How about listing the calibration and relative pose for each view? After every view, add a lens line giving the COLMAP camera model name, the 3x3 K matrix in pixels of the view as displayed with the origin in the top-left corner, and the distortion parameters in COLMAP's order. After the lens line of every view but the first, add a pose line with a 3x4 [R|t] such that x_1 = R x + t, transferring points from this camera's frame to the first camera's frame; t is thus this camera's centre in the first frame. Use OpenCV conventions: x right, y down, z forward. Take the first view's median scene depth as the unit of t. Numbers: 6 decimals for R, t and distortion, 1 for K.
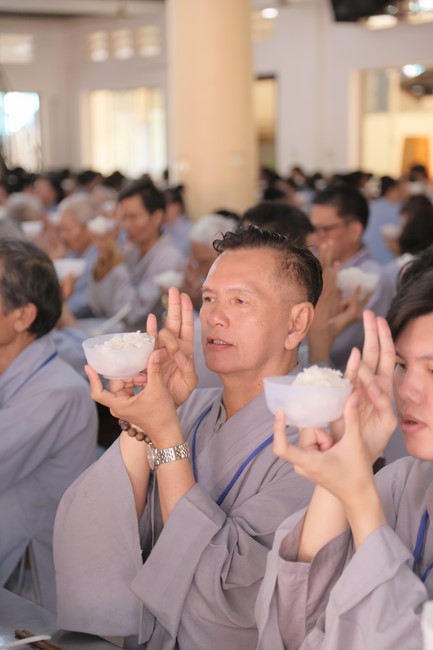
lens RADIAL K [[1697.2, 0, 216.5], [0, 1697.2, 325.0], [0, 0, 1]] dist [0.127500, 0.266135]
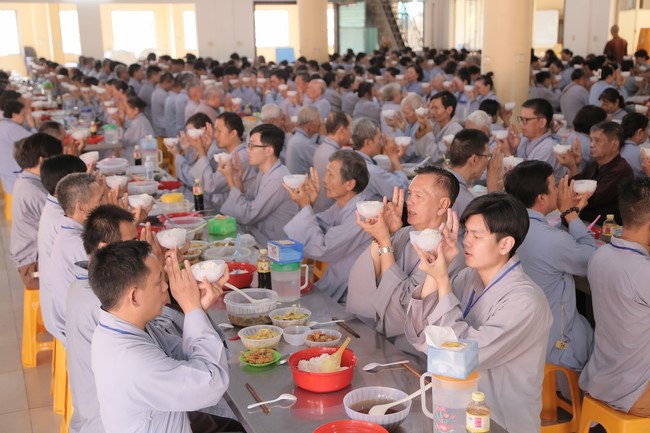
lens RADIAL K [[1027.5, 0, 325.0], [0, 1027.5, 216.5], [0, 0, 1]] dist [-1.383535, 0.002790]
pose [[0.979317, 0.044160, -0.197456, 0.139607], [-0.027057, 0.995710, 0.088489, -0.089973], [0.200516, -0.081316, 0.976310, -0.404365]]
